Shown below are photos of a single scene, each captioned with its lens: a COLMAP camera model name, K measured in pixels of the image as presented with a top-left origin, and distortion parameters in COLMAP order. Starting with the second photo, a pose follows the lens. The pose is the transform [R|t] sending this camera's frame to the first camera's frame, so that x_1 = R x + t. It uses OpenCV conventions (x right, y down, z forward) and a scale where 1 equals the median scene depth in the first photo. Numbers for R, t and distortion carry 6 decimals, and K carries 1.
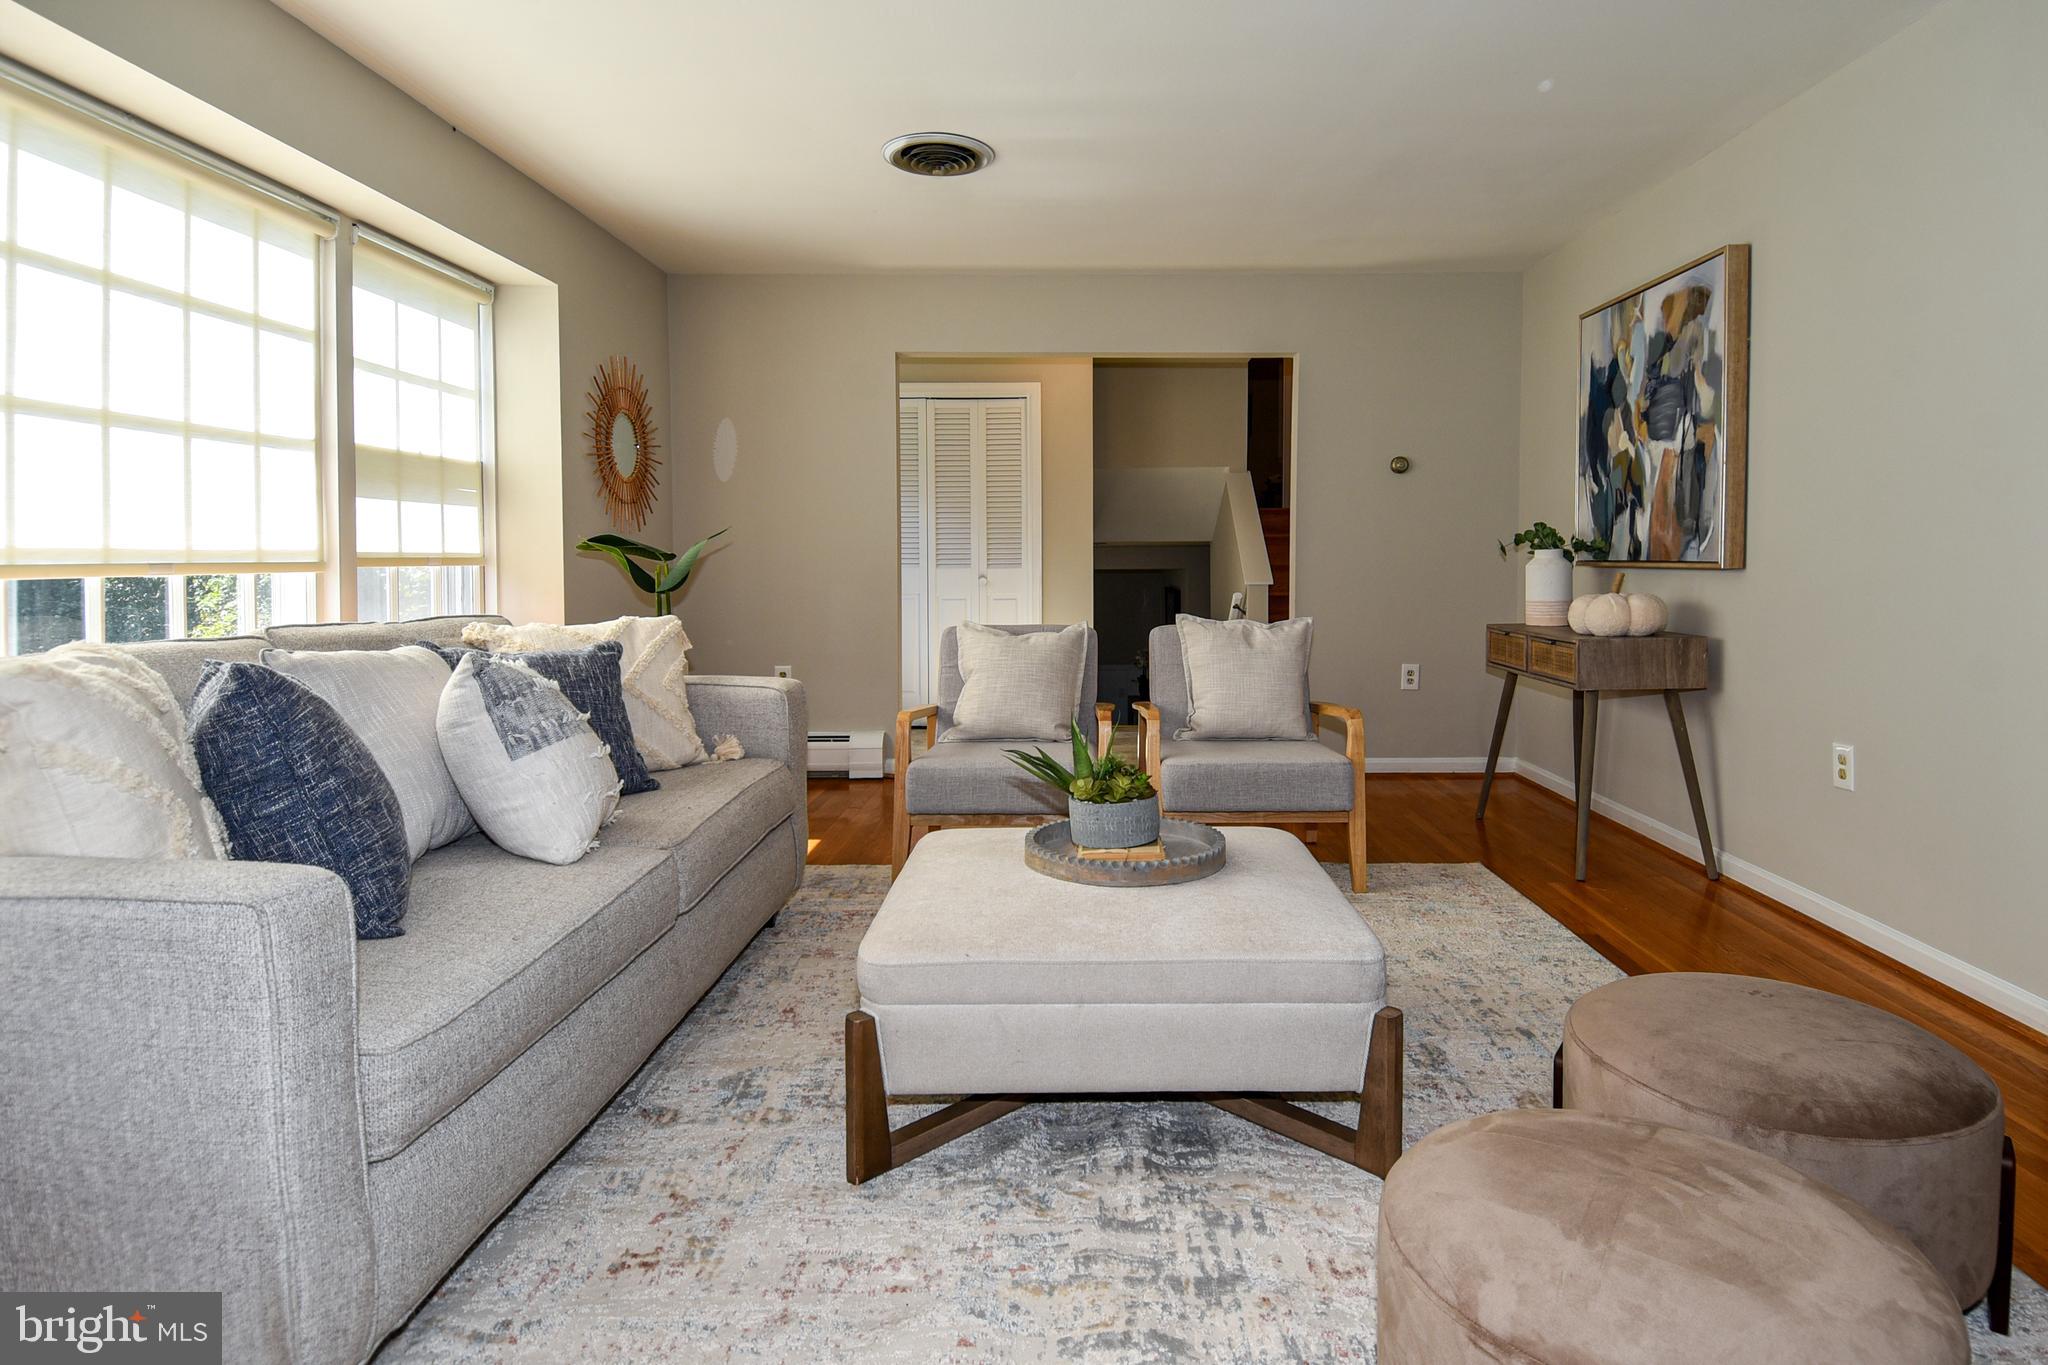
lens RADIAL K [[1094.8, 0, 1090.3], [0, 1094.8, 599.9], [0, 0, 1]] dist [0.037792, -0.052206]
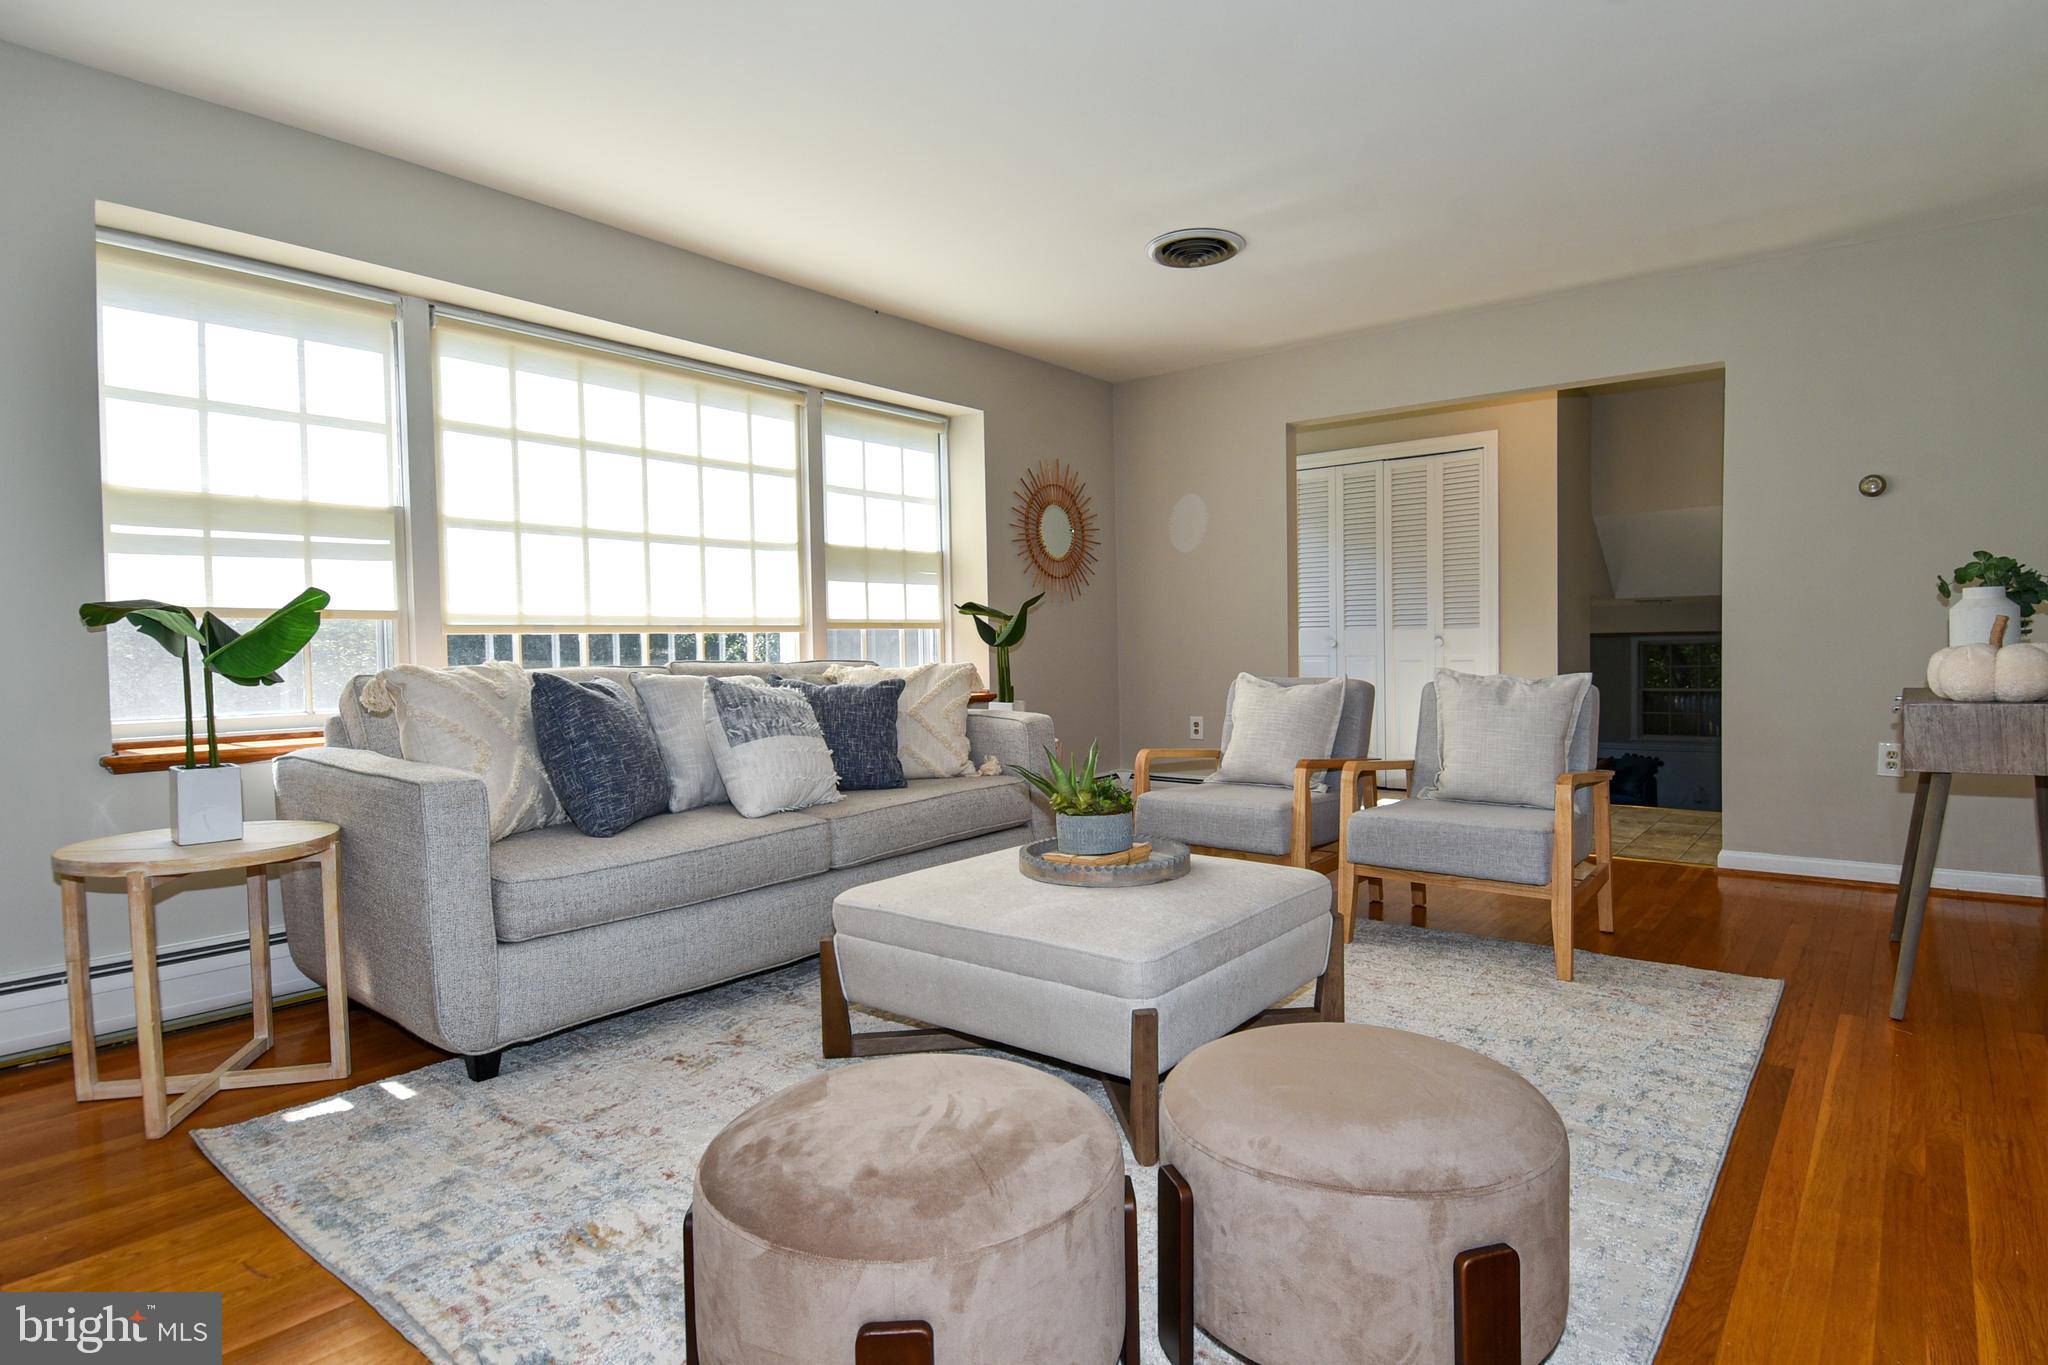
lens RADIAL K [[1072.8, 0, 1038.0], [0, 1072.8, 686.0], [0, 0, 1]] dist [0.047605, -0.053146]
pose [[0.786451, 0.019912, -0.617332, 0.422776], [-0.010964, 0.999773, 0.018280, 0.016403], [0.617556, -0.007608, 0.786490, 0.049759]]
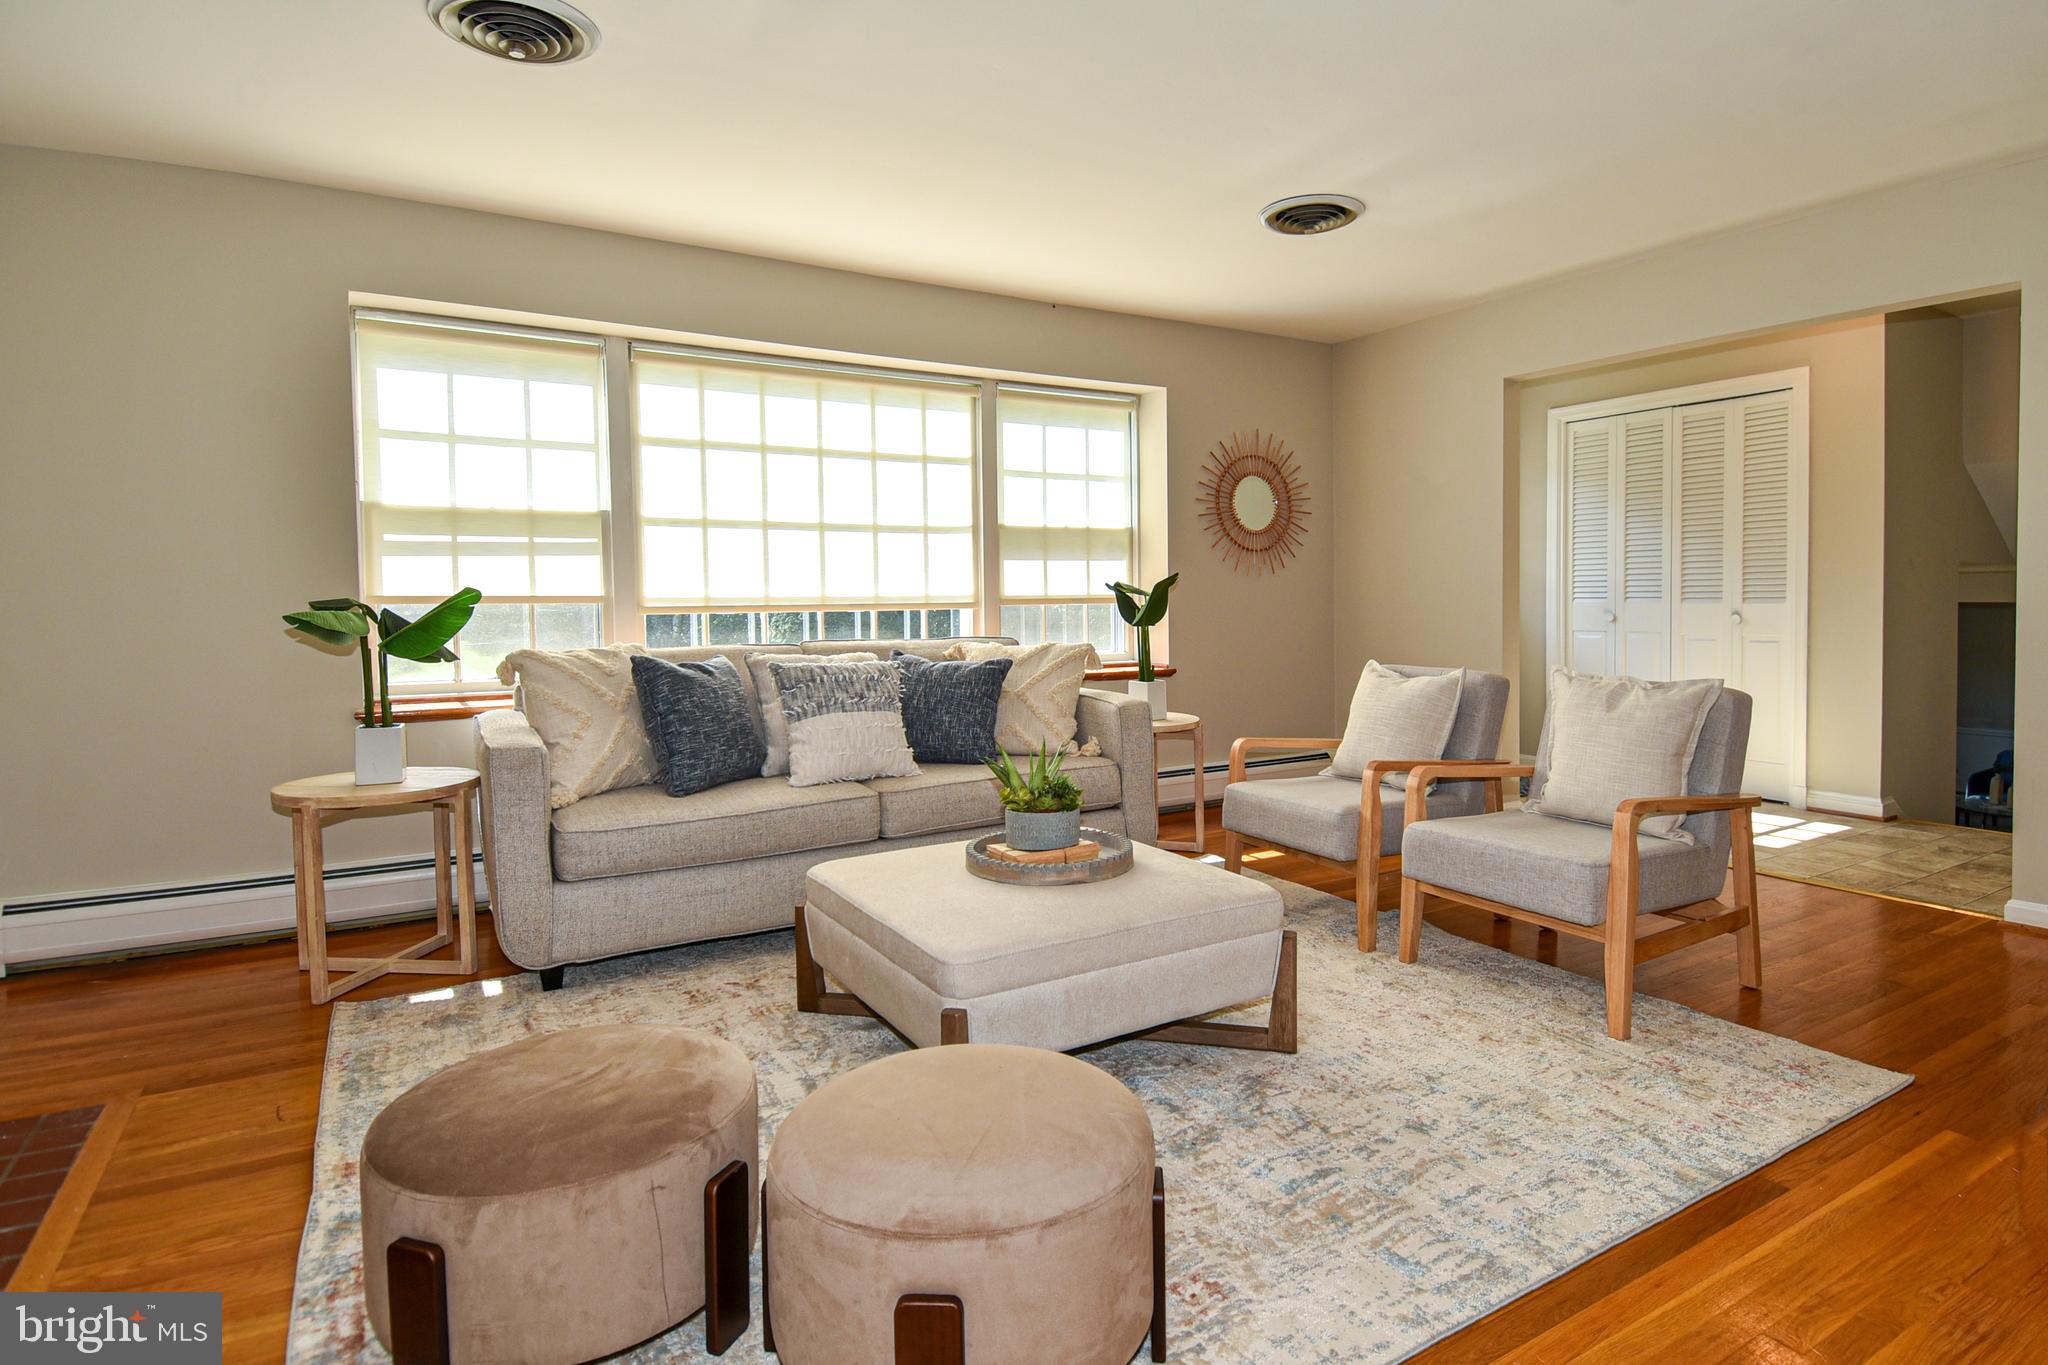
lens RADIAL K [[1064.5, 0, 1041.4], [0, 1064.5, 651.1], [0, 0, 1]] dist [0.043299, -0.046183]
pose [[0.525309, 0.042784, -0.849836, 0.624772], [-0.022843, 0.999084, 0.036178, -0.020125], [0.850605, 0.000408, 0.525805, 0.251898]]
